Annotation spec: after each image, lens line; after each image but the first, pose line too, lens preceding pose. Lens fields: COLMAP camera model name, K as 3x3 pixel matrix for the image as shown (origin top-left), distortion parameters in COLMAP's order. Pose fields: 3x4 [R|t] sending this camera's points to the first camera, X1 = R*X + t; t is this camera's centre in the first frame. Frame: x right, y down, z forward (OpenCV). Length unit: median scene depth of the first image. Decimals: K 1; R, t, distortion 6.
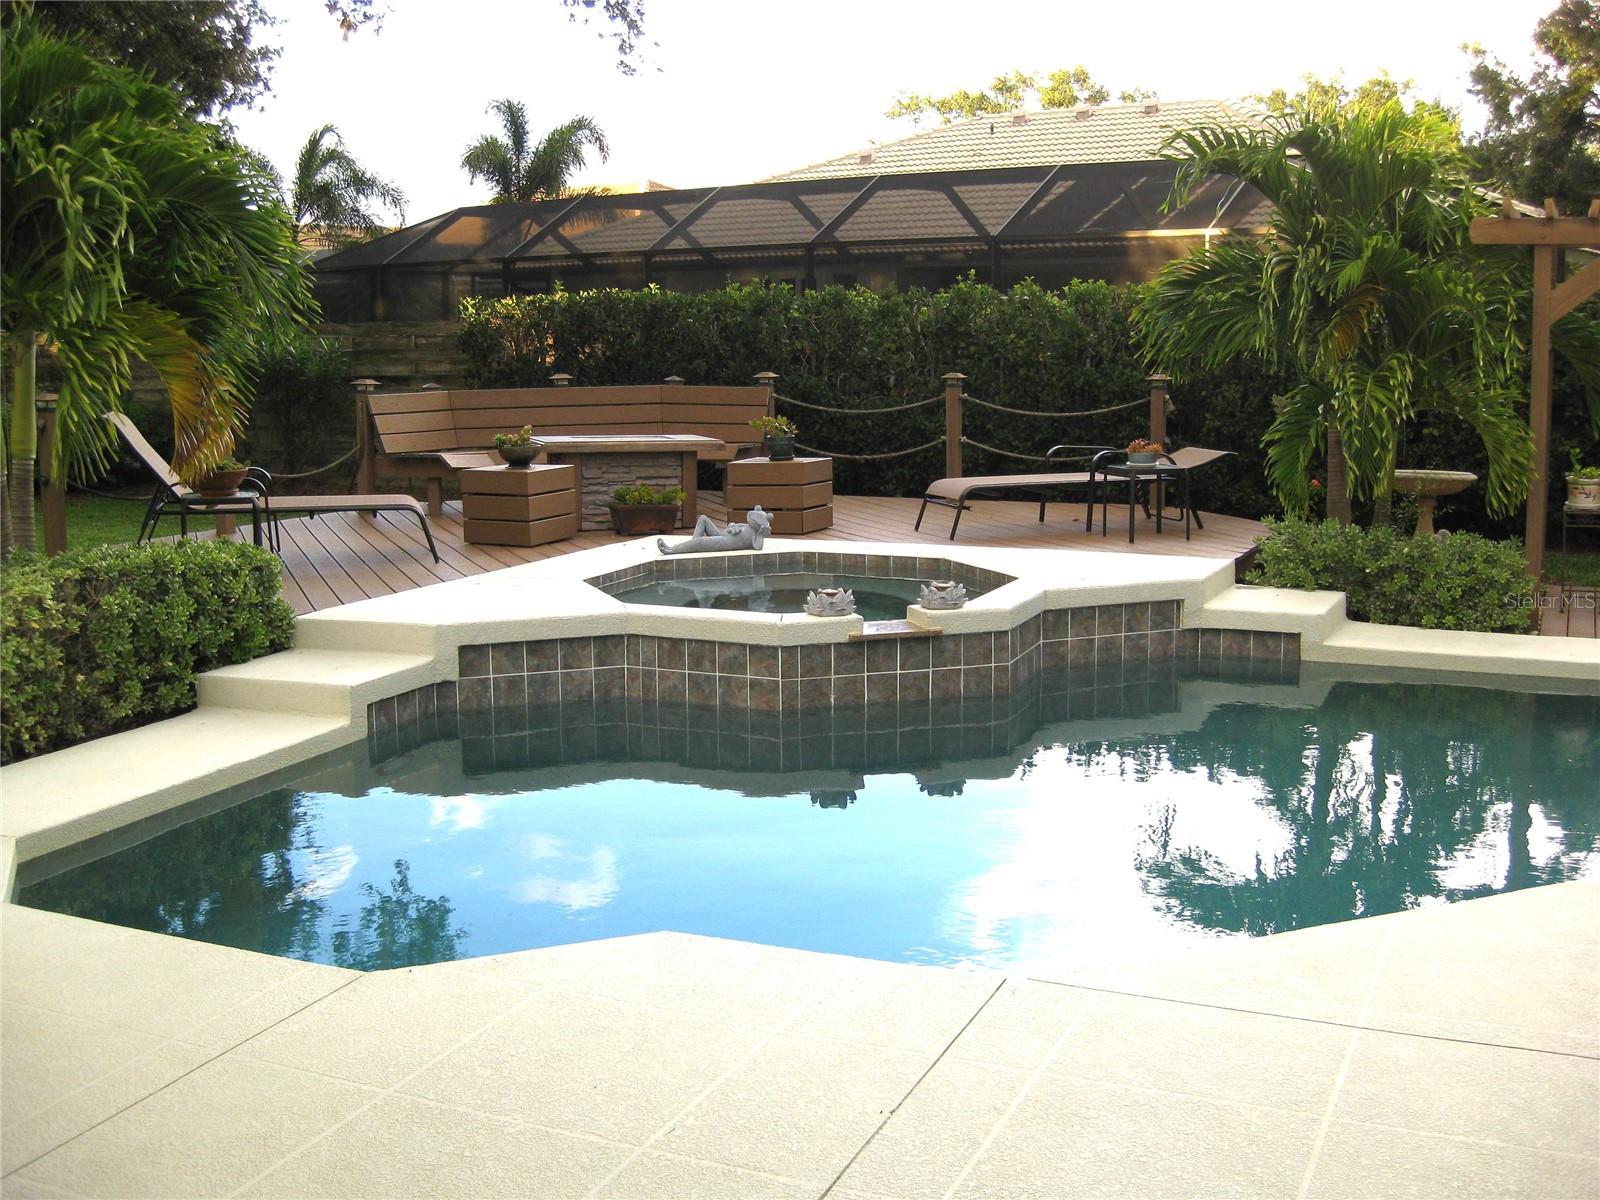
lens RADIAL K [[1763.3, 0, 832.0], [0, 1763.3, 595.4], [0, 0, 1]] dist [-0.184665, 0.161826]
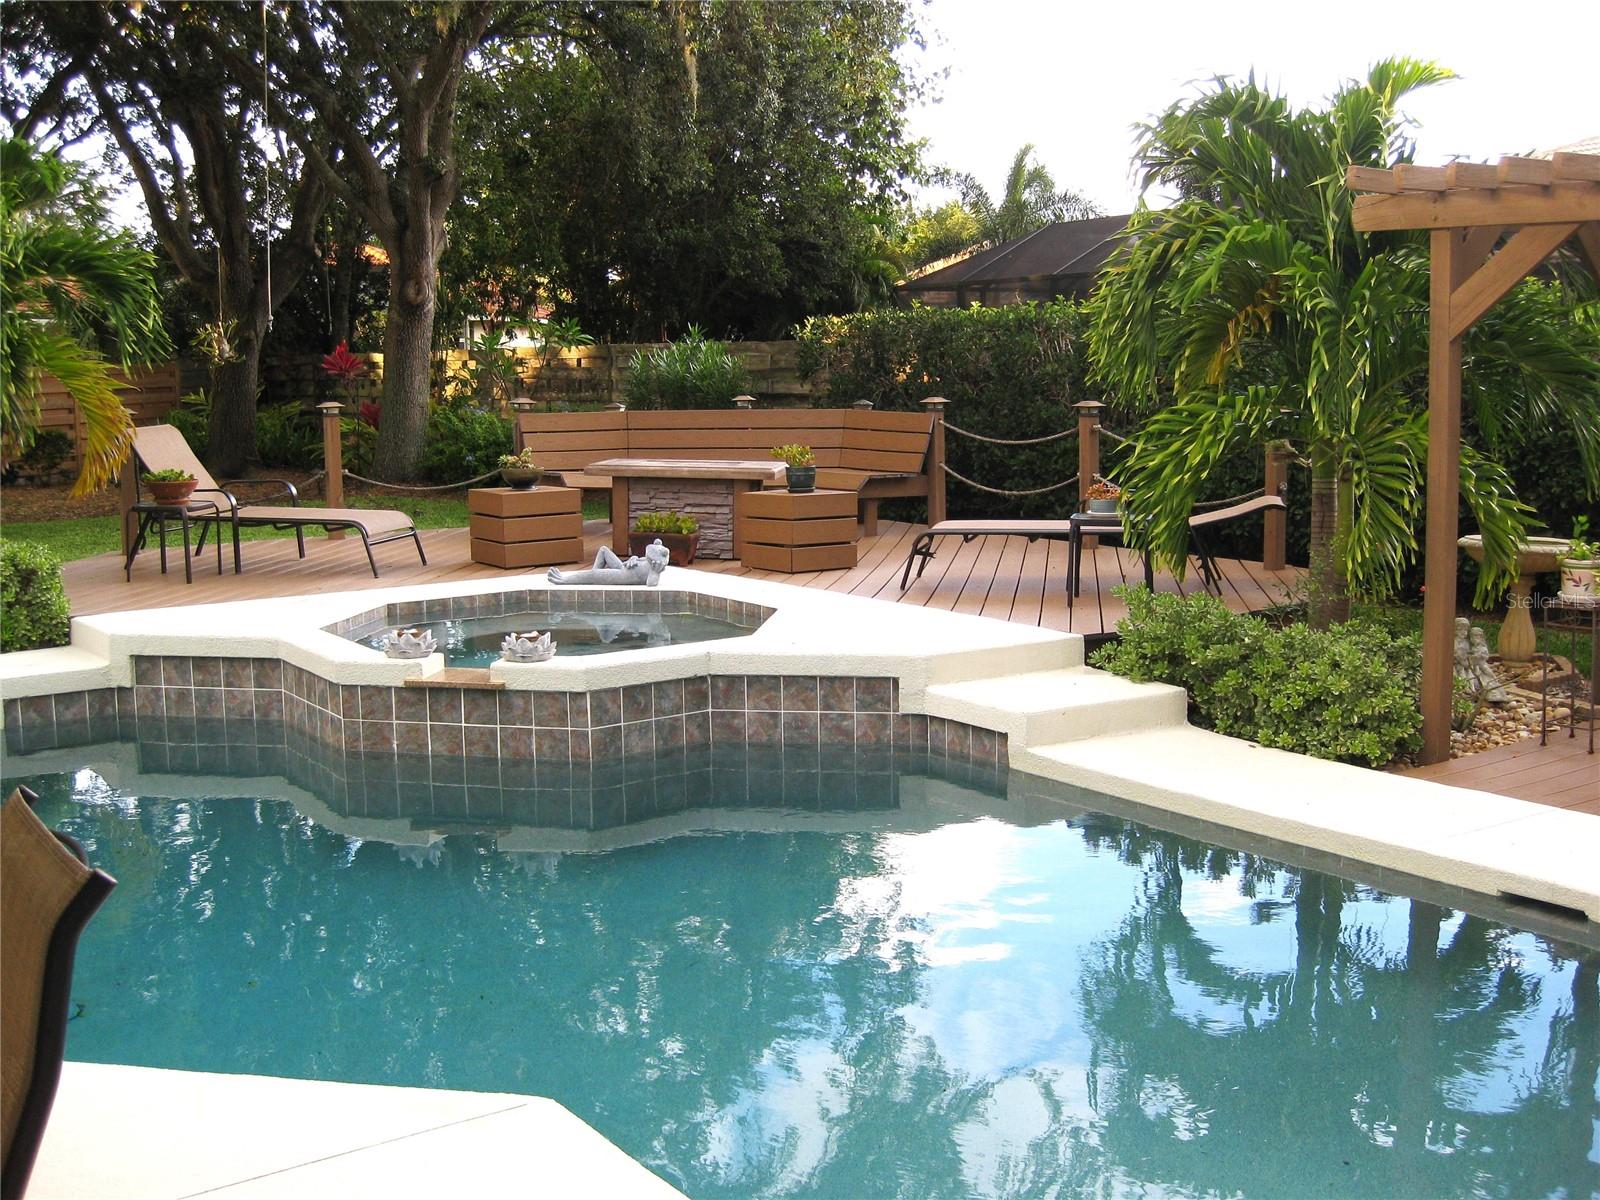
lens RADIAL K [[1763.3, 0, 832.0], [0, 1763.3, 595.4], [0, 0, 1]] dist [-0.184665, 0.161826]
pose [[0.866423, 0.067766, -0.494690, 0.593569], [-0.073144, 0.997285, 0.008507, -0.041966], [0.493923, 0.028813, 0.869028, 0.267726]]
